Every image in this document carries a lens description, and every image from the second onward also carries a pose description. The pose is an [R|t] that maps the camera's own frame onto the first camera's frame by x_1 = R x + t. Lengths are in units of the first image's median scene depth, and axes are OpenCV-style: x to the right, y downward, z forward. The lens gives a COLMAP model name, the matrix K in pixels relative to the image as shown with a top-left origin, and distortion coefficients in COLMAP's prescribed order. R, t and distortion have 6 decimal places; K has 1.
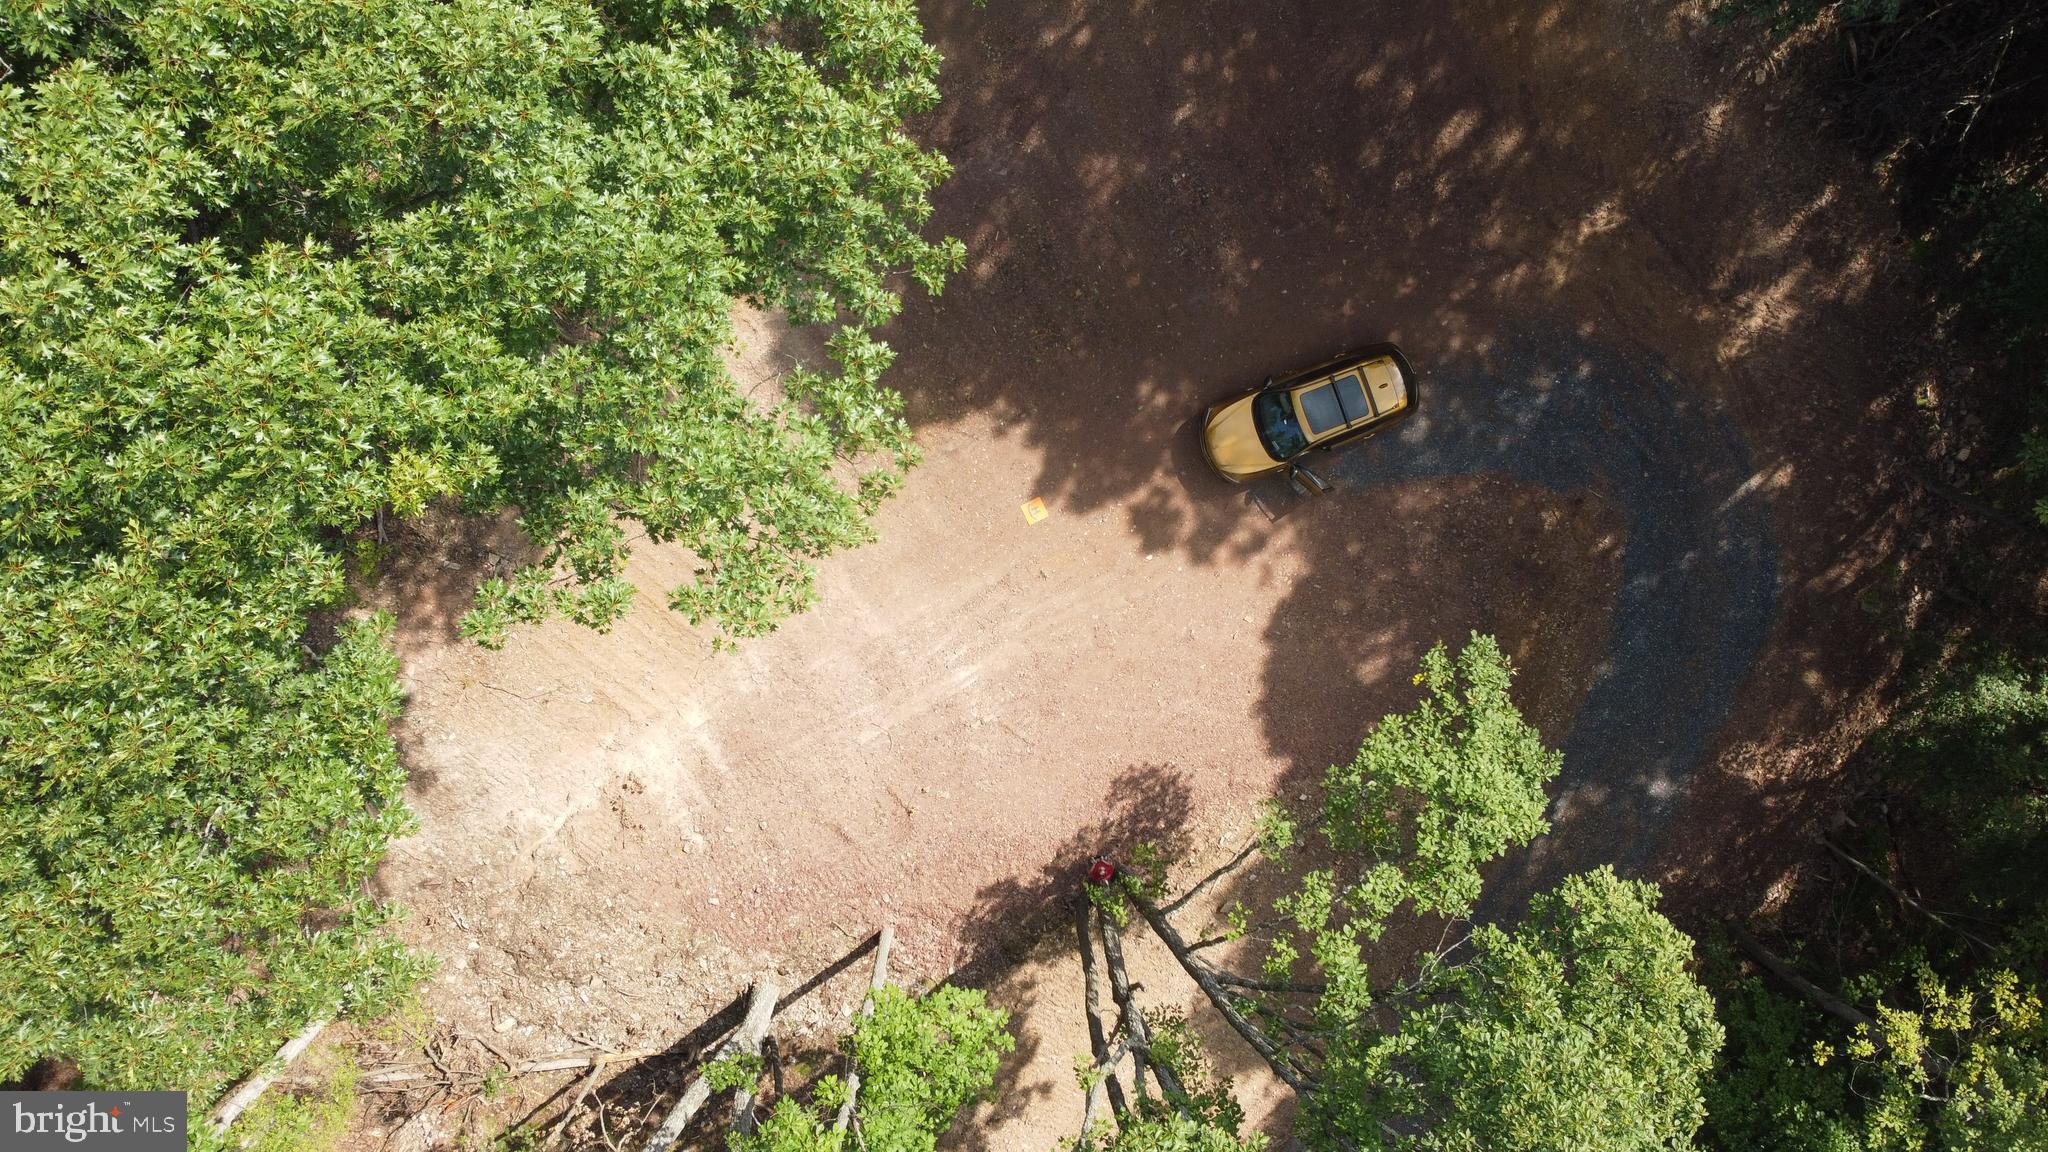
lens RADIAL K [[1544.4, 0, 1022.4], [0, 1544.4, 574.8], [0, 0, 1]] dist [0.006936, -0.008928]
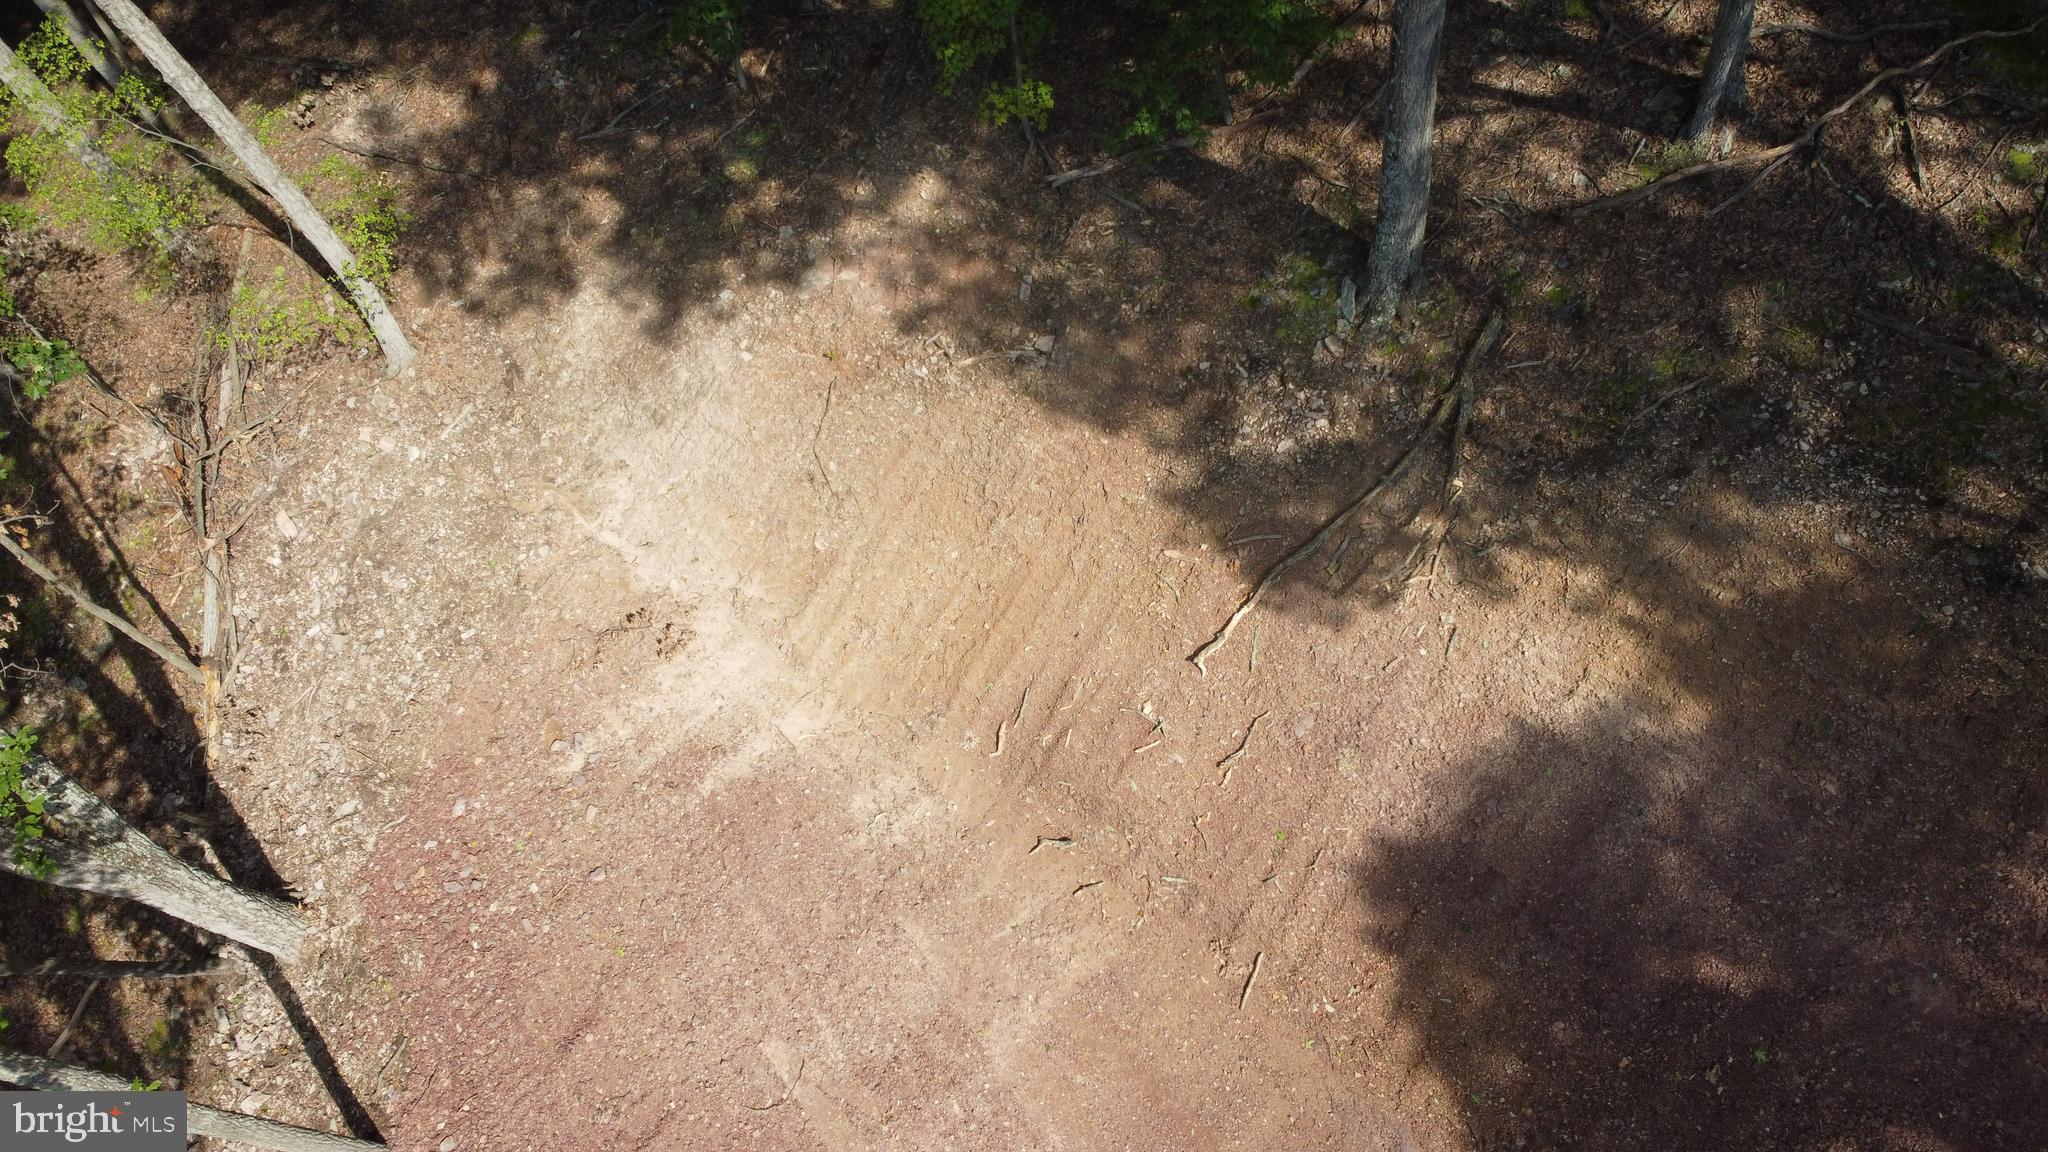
lens RADIAL K [[1544.4, 0, 1007.1], [0, 1544.4, 572.8], [0, 0, 1]] dist [0.006936, -0.008928]
pose [[0.113956, 0.867406, -0.484377, 0.011326], [-0.993136, 0.112403, -0.032360, 0.030985], [0.026376, 0.484740, 0.874261, 0.498415]]
